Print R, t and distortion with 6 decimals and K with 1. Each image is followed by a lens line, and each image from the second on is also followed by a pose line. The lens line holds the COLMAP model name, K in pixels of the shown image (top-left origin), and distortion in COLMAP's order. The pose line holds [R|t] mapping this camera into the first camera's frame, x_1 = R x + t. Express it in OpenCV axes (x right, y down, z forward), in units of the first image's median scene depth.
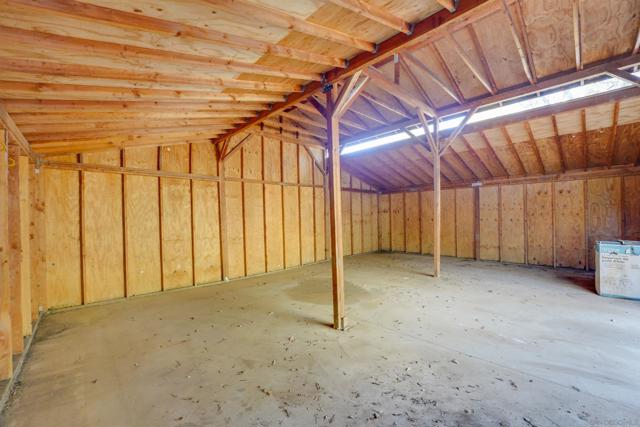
lens RADIAL K [[261.4, 0, 319.7], [0, 261.4, 214.5], [0, 0, 1]] dist [-0.031146, 0.004699]
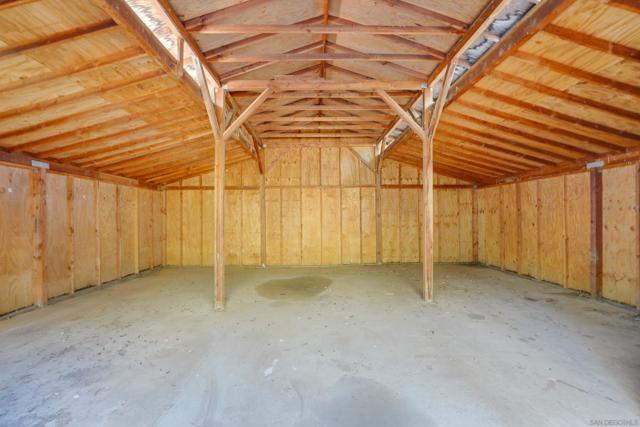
lens RADIAL K [[261.4, 0, 319.7], [0, 261.4, 214.5], [0, 0, 1]] dist [-0.031146, 0.004699]
pose [[0.734235, 0.007253, -0.678856, 0.544651], [-0.001163, 0.999955, 0.009426, -0.011633], [0.678894, -0.006131, 0.734210, 0.180268]]
